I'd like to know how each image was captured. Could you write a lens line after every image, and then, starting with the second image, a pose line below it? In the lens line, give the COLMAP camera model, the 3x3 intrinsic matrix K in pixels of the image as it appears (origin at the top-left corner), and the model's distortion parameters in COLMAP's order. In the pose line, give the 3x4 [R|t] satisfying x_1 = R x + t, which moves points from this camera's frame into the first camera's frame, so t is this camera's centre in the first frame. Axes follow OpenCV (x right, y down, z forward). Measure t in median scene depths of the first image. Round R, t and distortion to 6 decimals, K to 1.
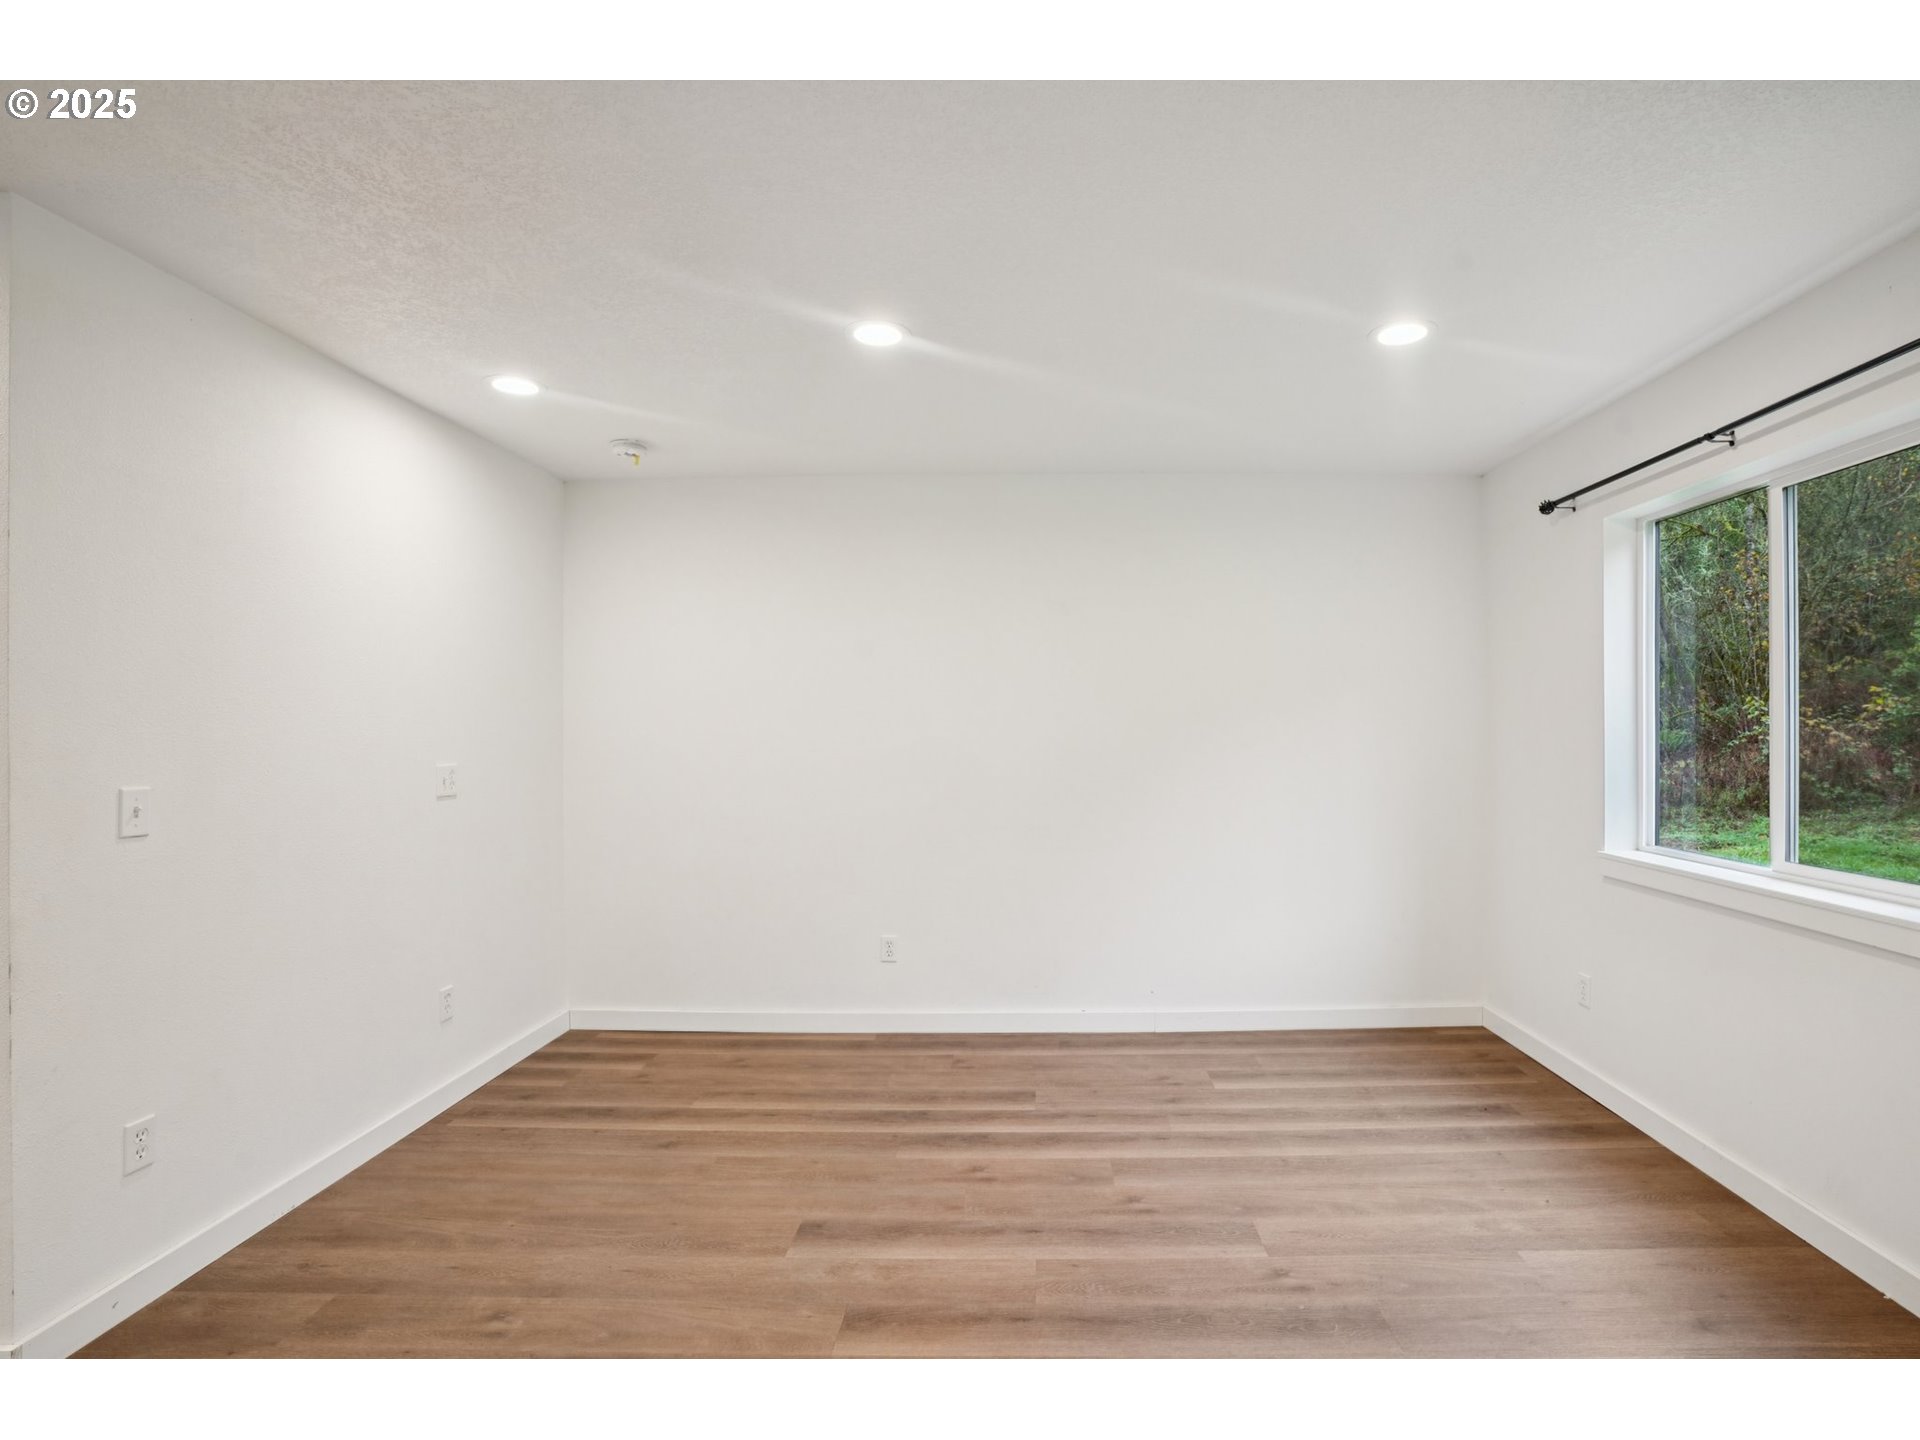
lens RADIAL K [[899.6, 0, 1037.0], [0, 899.6, 738.9], [0, 0, 1]] dist [-0.057336, 0.020933]
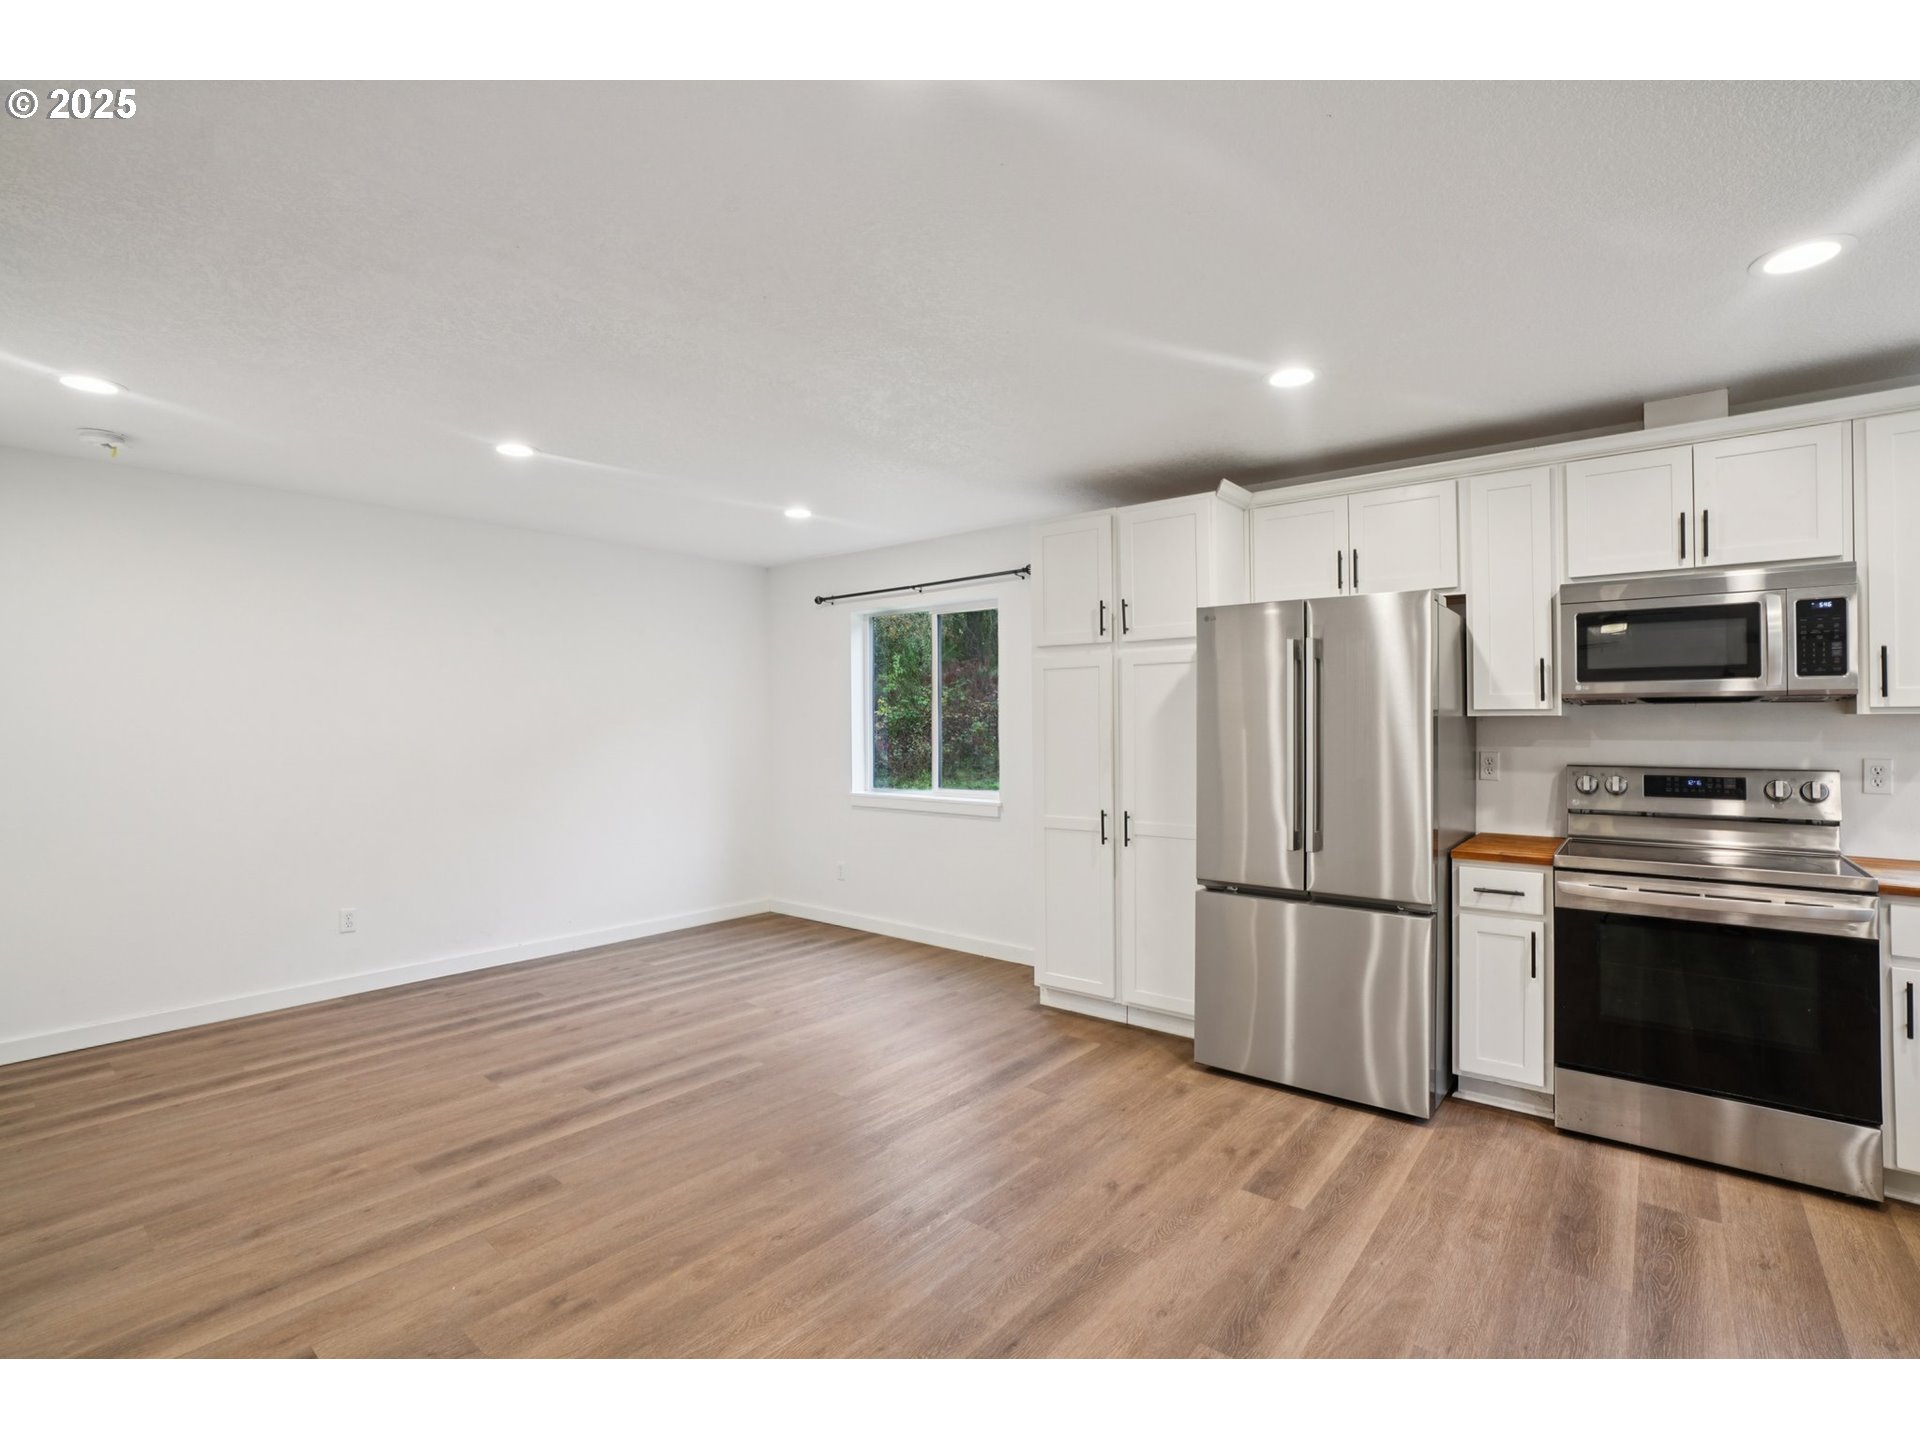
lens RADIAL K [[899.6, 0, 953.2], [0, 899.6, 717.3], [0, 0, 1]] dist [-0.057336, 0.020933]
pose [[0.637118, 0.007513, 0.770730, -0.683571], [0.006557, 0.999863, -0.015167, 0.001645], [-0.770739, 0.014717, 0.636981, -0.373367]]
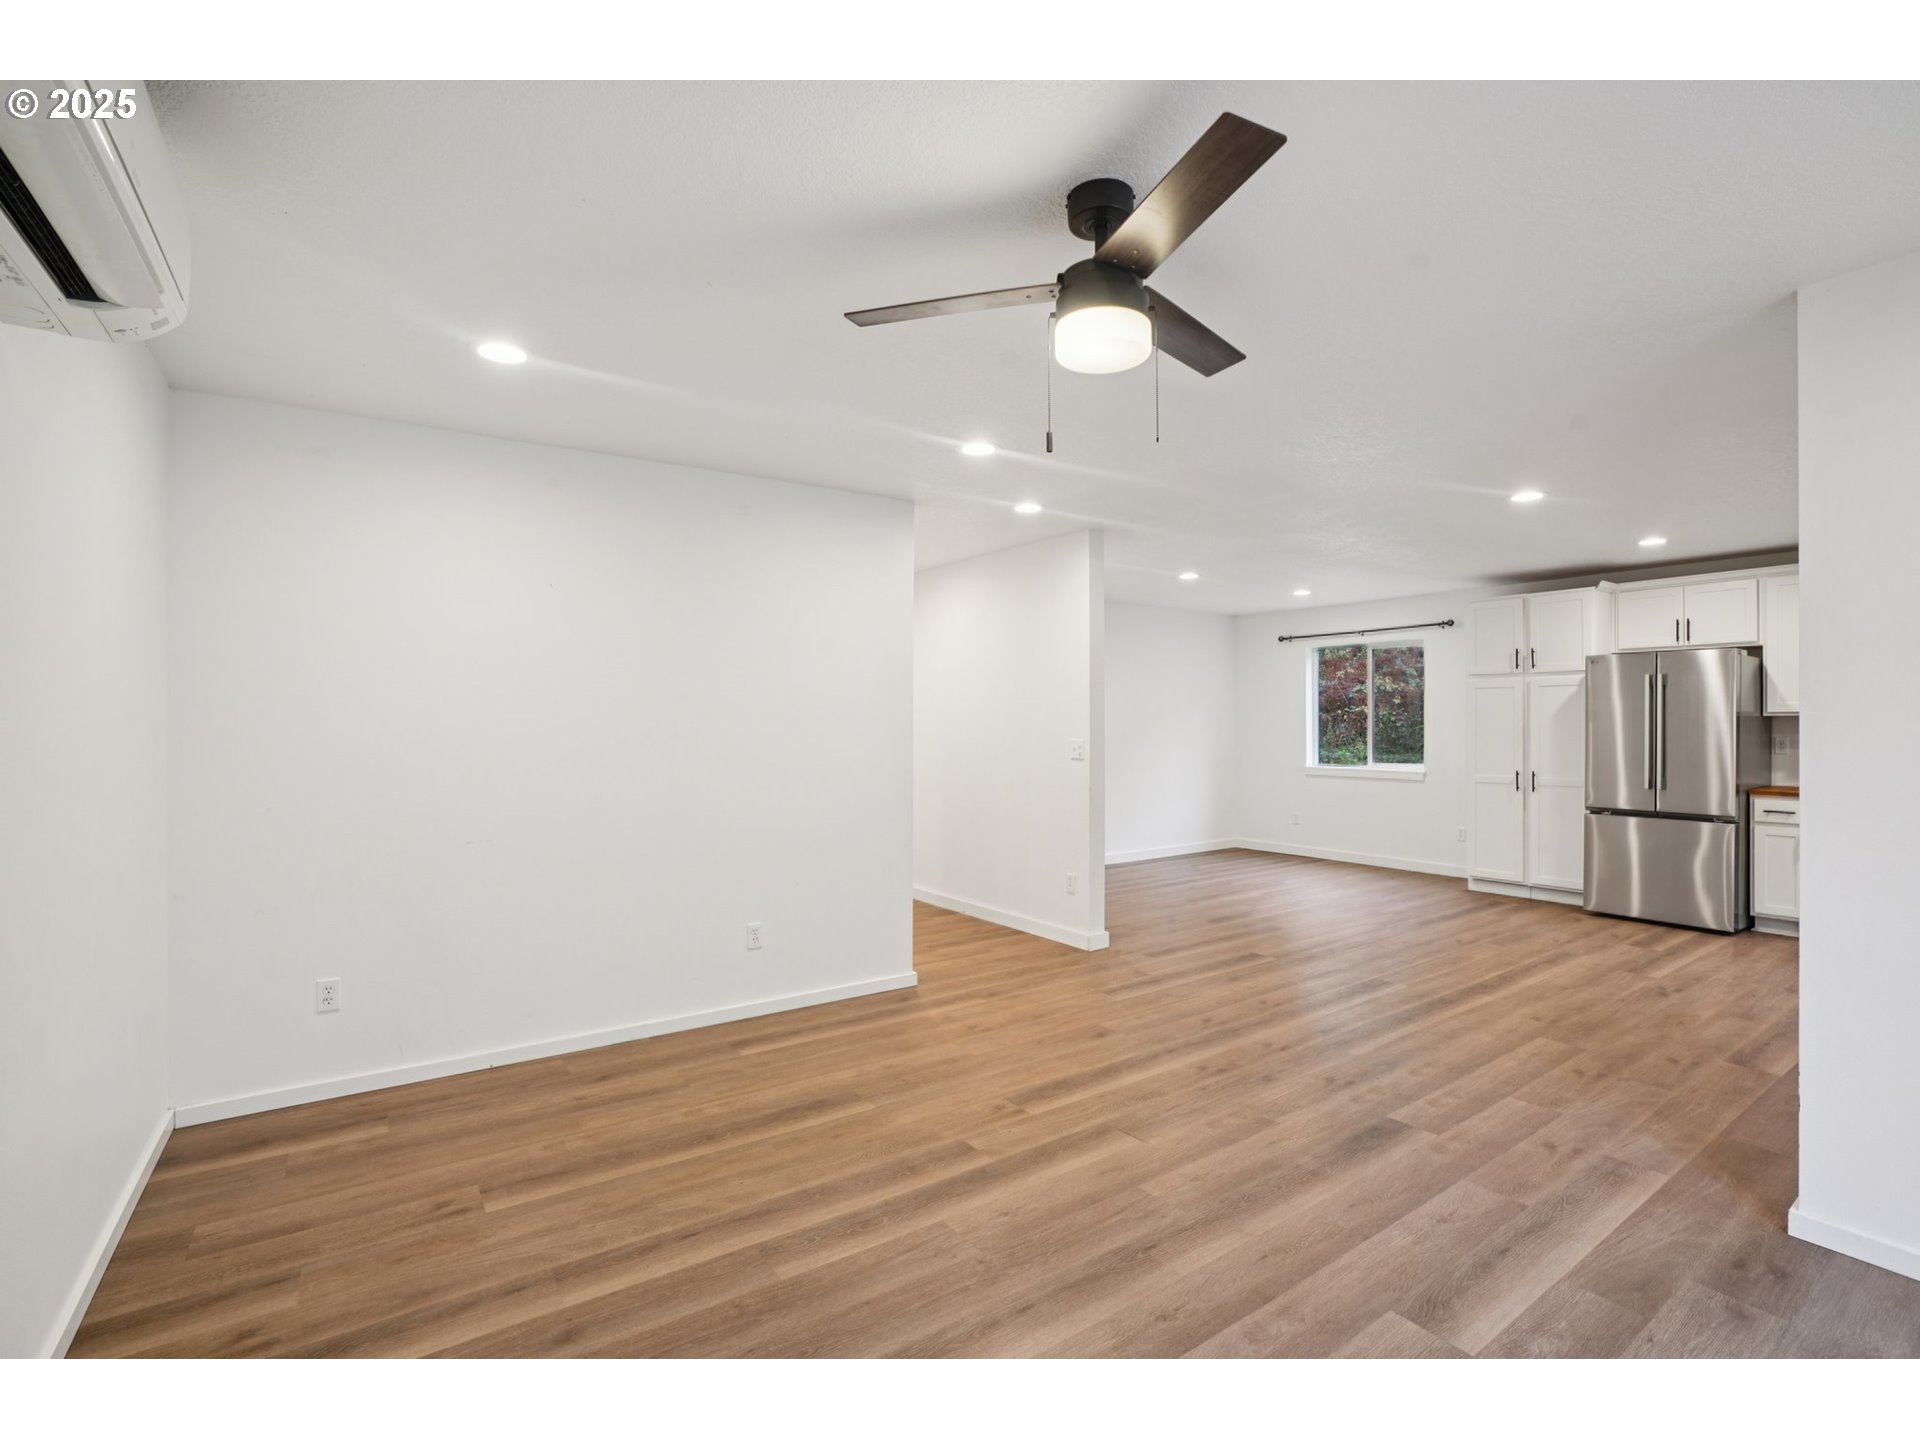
lens RADIAL K [[899.6, 0, 962.8], [0, 899.6, 724.9], [0, 0, 1]] dist [-0.057336, 0.020933]
pose [[0.818275, -0.001975, 0.574824, -1.893104], [0.005995, 0.999969, -0.005099, 0.005732], [-0.574796, 0.007618, 0.818261, -0.701202]]
